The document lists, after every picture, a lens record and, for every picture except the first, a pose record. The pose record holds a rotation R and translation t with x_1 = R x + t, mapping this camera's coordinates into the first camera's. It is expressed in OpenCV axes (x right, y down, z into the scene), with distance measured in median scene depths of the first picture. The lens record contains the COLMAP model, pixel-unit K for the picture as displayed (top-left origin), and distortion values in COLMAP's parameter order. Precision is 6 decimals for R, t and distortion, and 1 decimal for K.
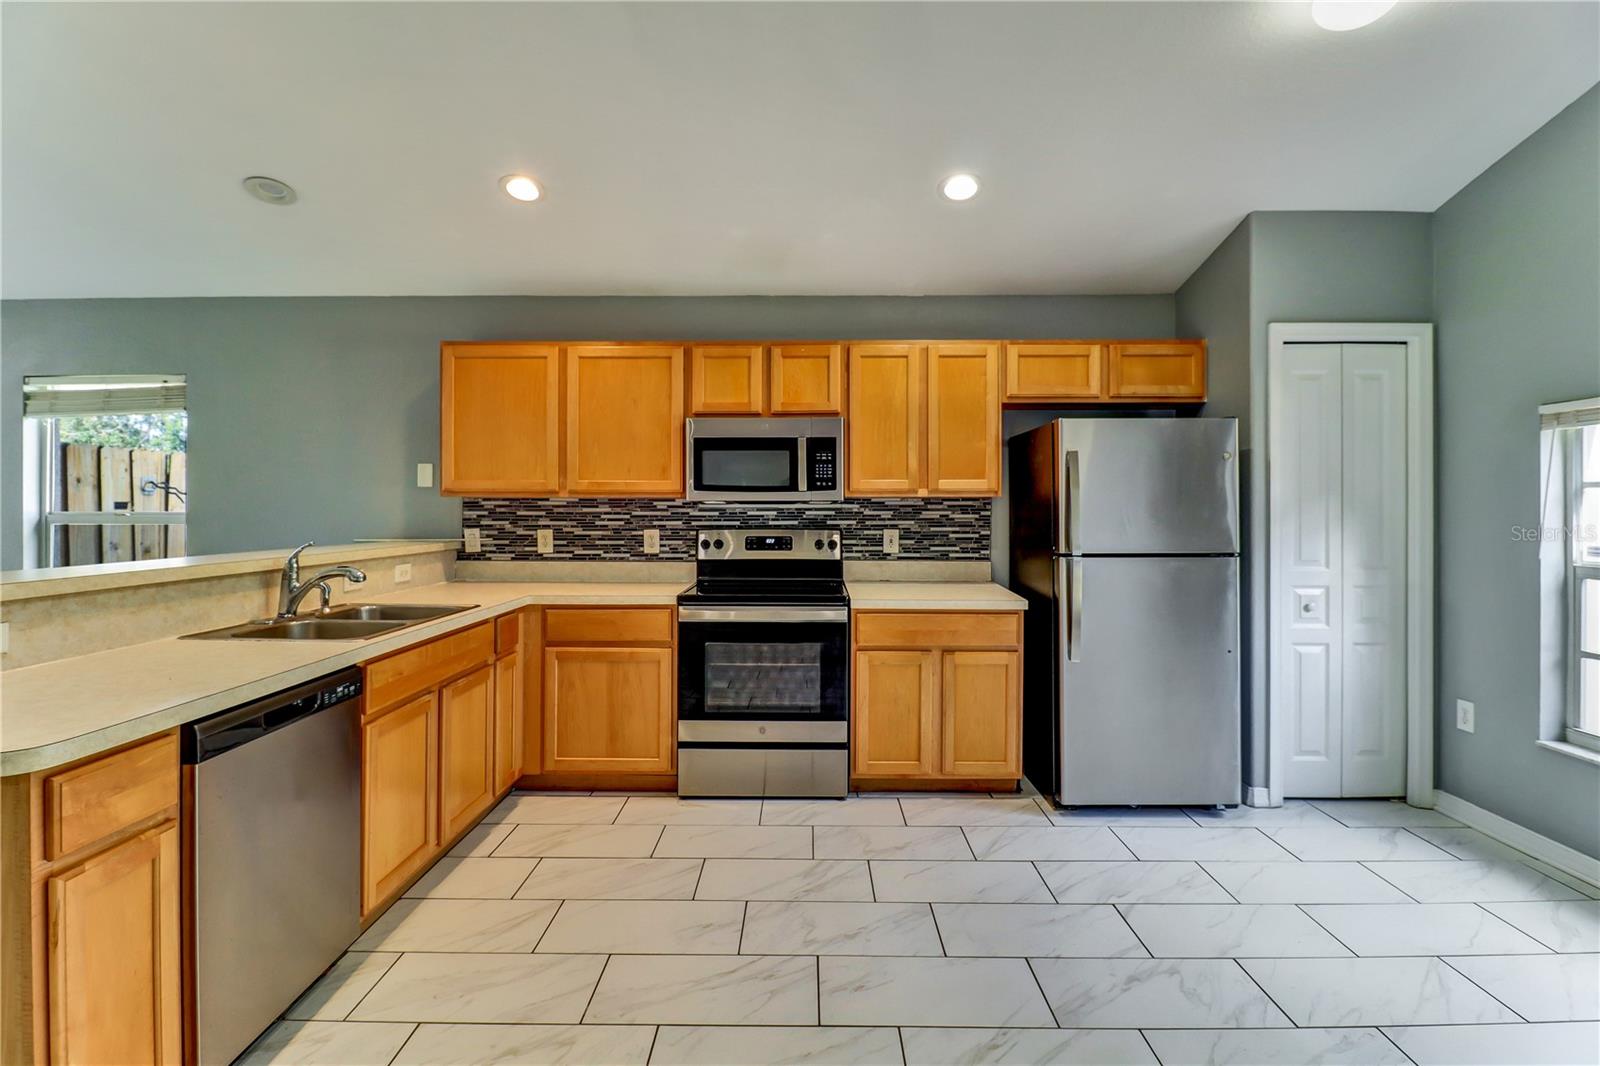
lens RADIAL K [[765.6, 0, 794.7], [0, 765.6, 498.1], [0, 0, 1]] dist [-0.008787, -0.002405]
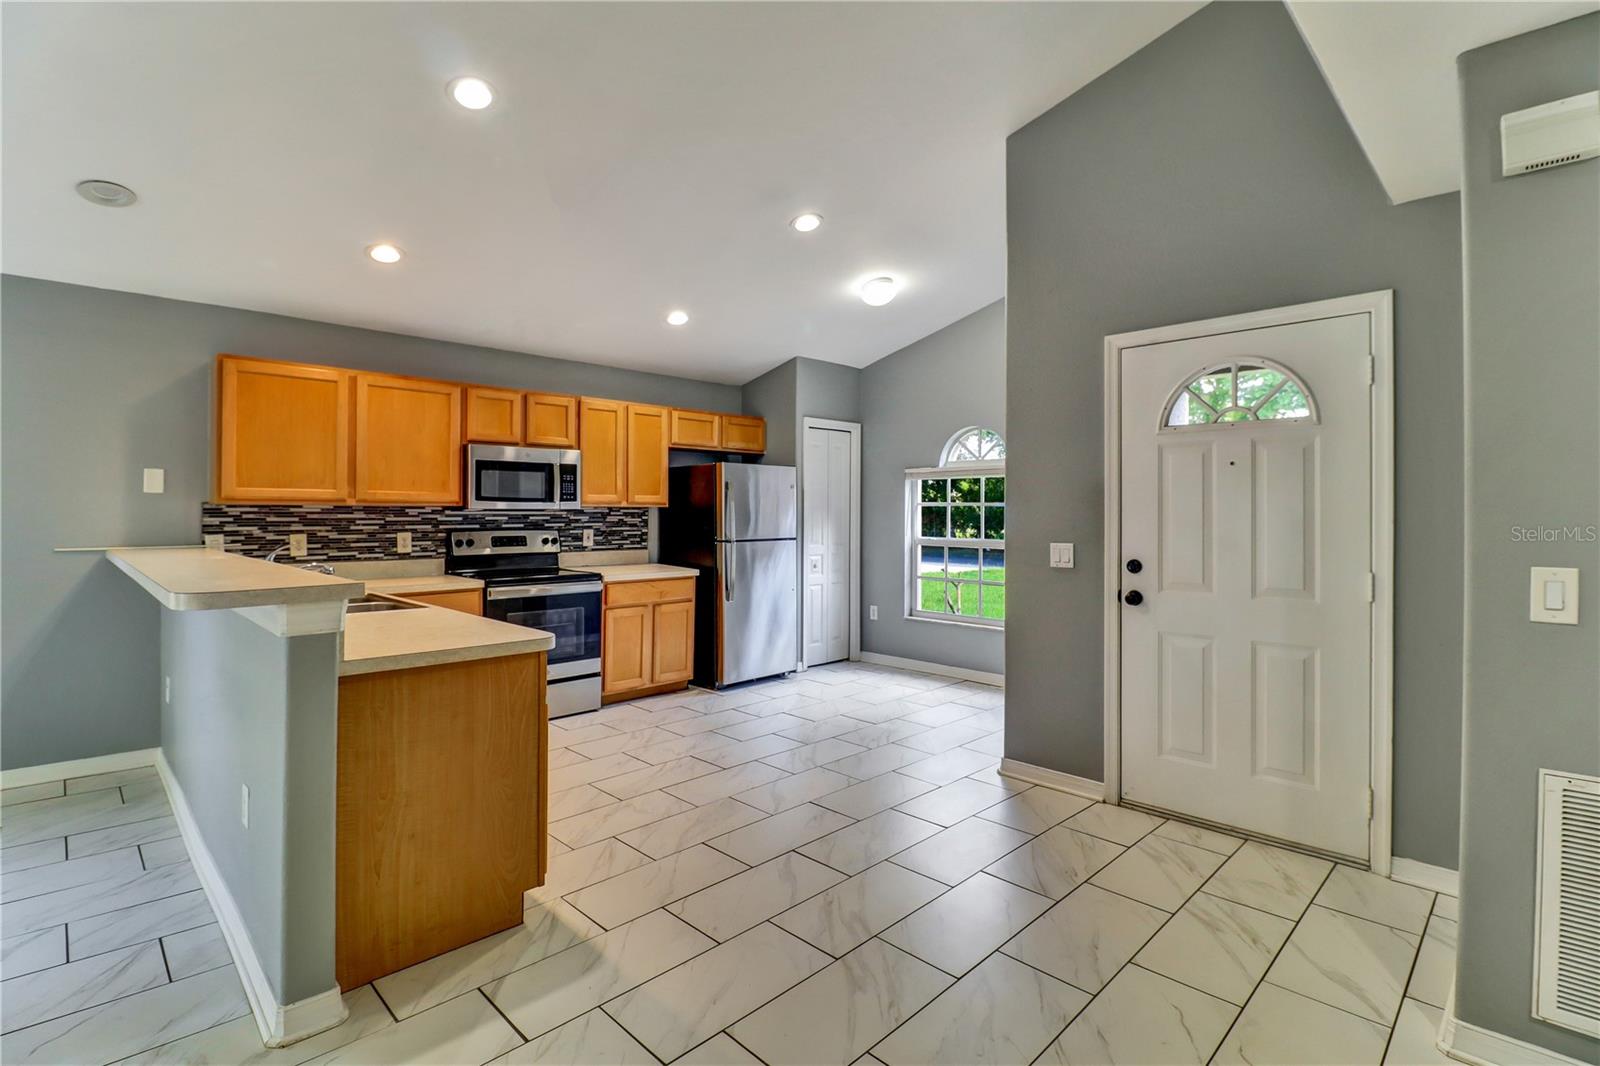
lens RADIAL K [[765.6, 0, 796.4], [0, 765.6, 508.2], [0, 0, 1]] dist [-0.008787, -0.002405]
pose [[0.701532, 0.004972, 0.712620, -0.654539], [-0.008461, 0.999963, 0.001353, -0.003521], [-0.712587, -0.006979, 0.701549, -0.282206]]
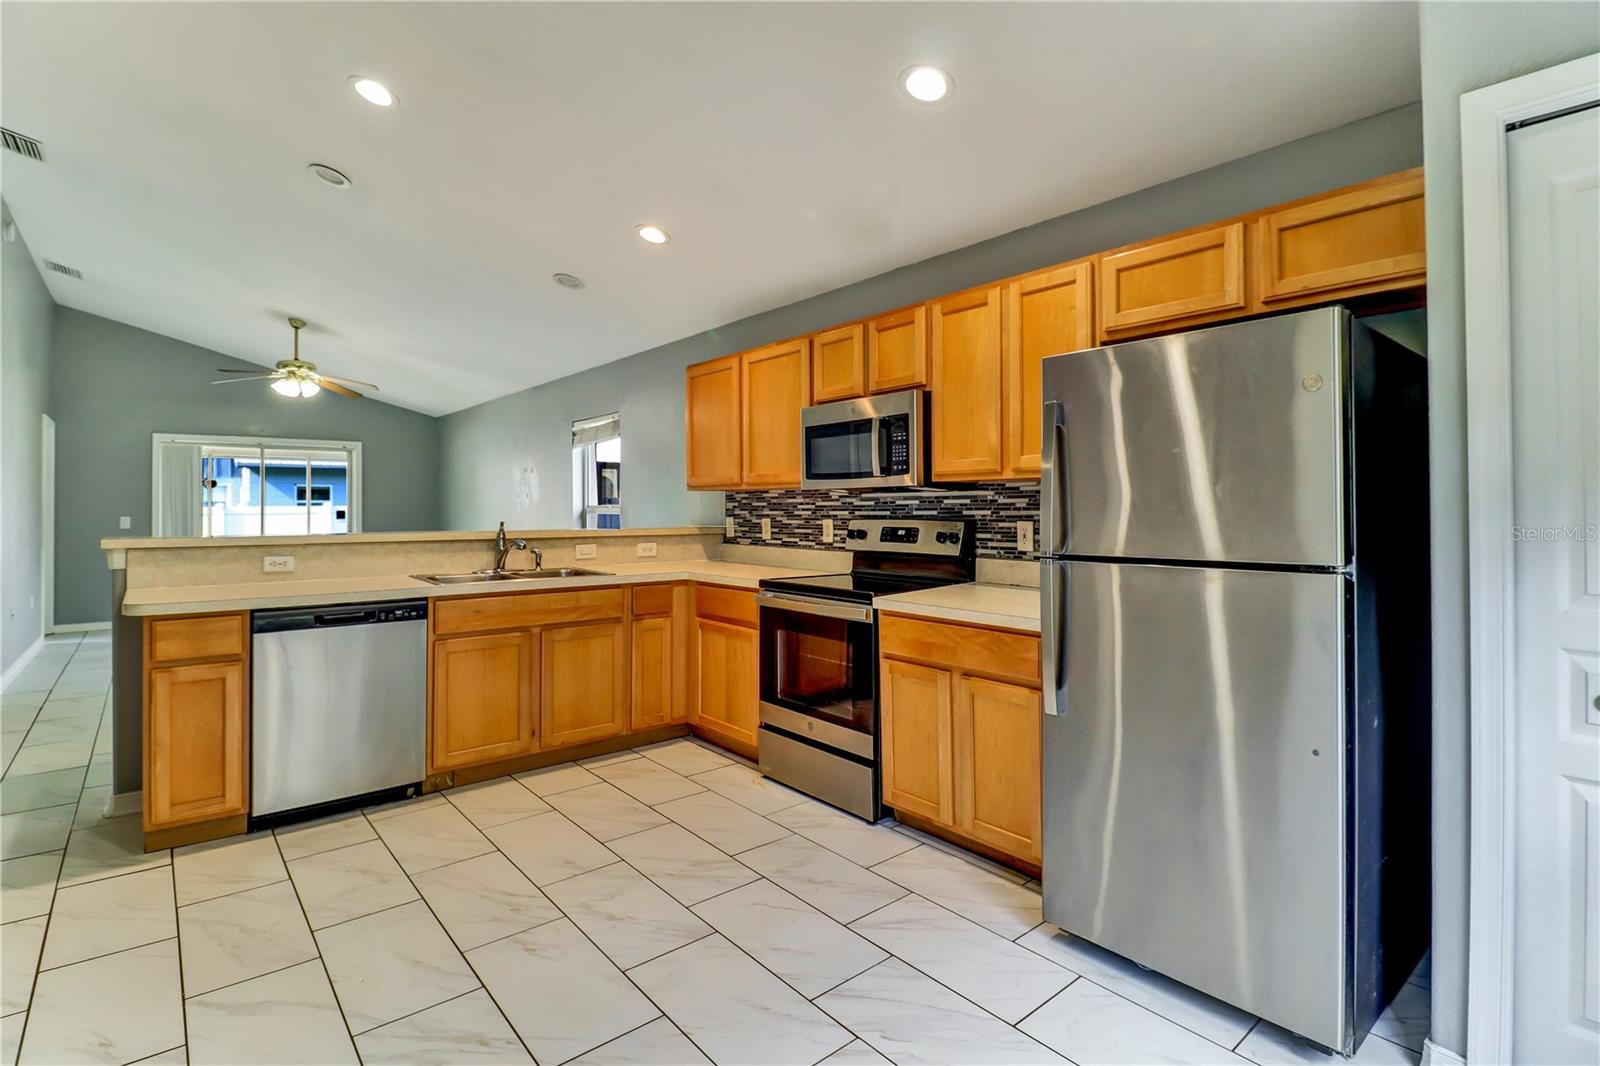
lens RADIAL K [[765.6, 0, 819.9], [0, 765.6, 500.5], [0, 0, 1]] dist [-0.008787, -0.002405]
pose [[0.666203, -0.009753, -0.745707, 0.619178], [0.010300, 0.999939, -0.003876, 0.021537], [0.745699, -0.005098, 0.666263, 0.334060]]
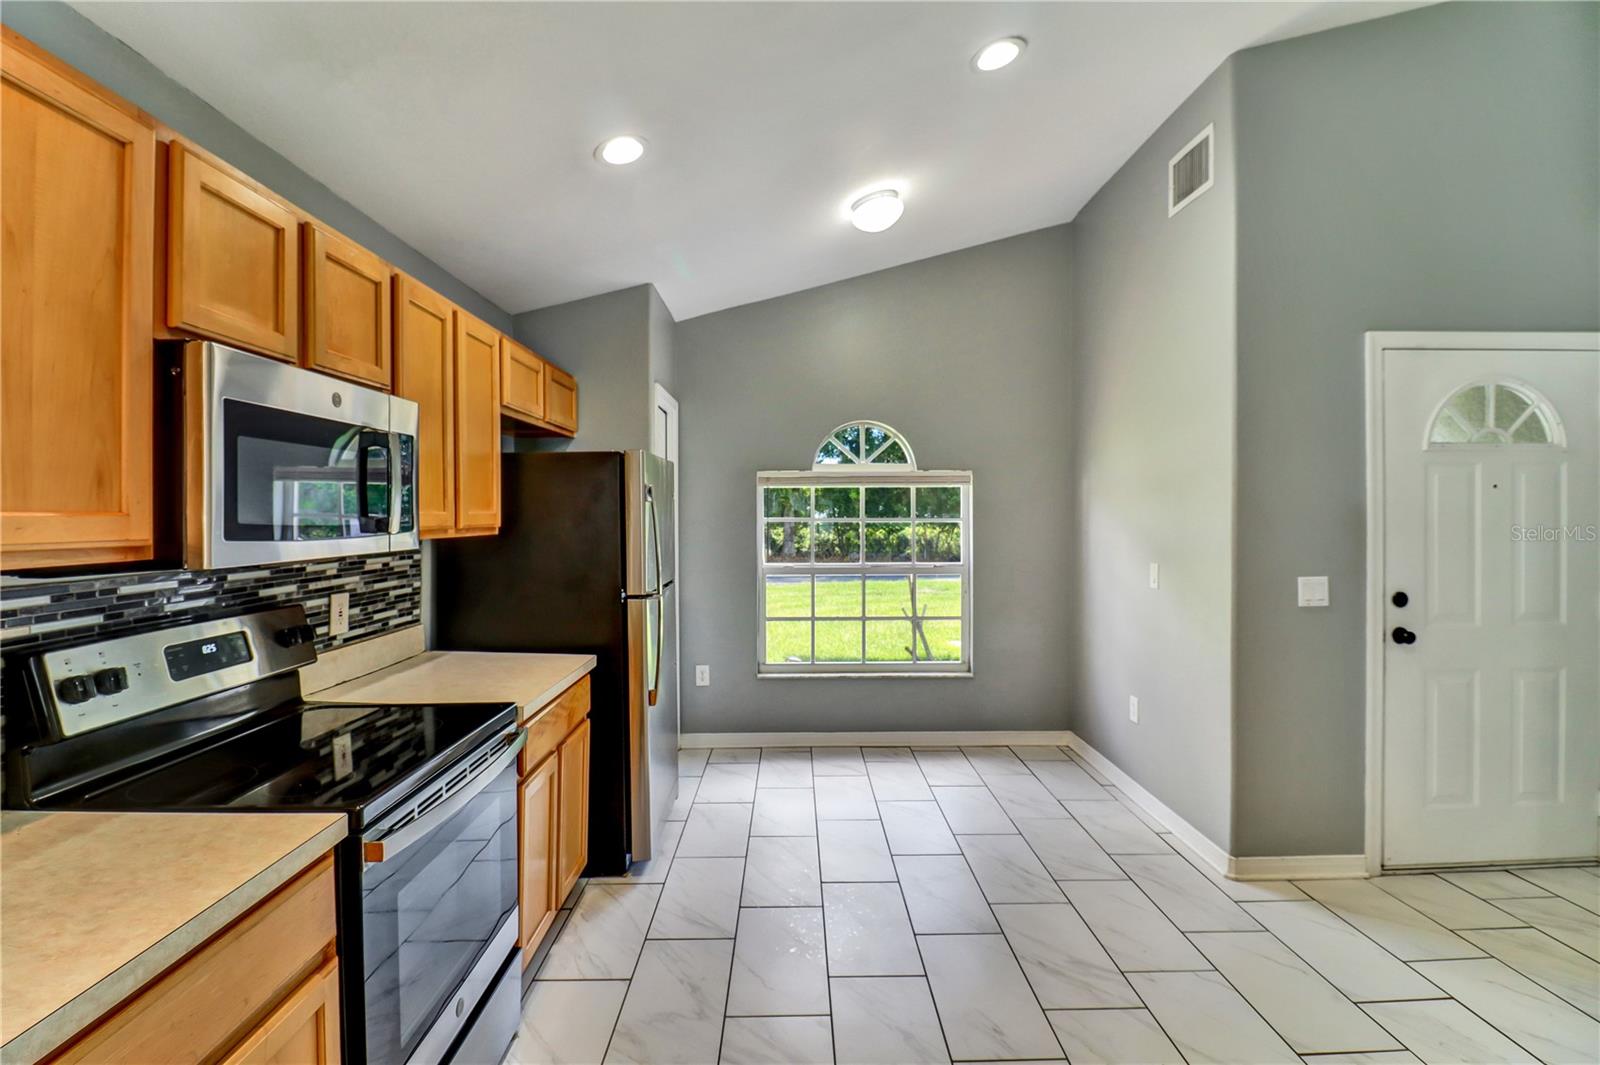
lens RADIAL K [[765.6, 0, 795.9], [0, 765.6, 518.5], [0, 0, 1]] dist [-0.008787, -0.002405]
pose [[-0.027009, -0.006768, 0.999612, -0.501089], [-0.004677, 0.999967, 0.006644, -0.023886], [-0.999624, -0.004496, -0.027040, 0.714767]]
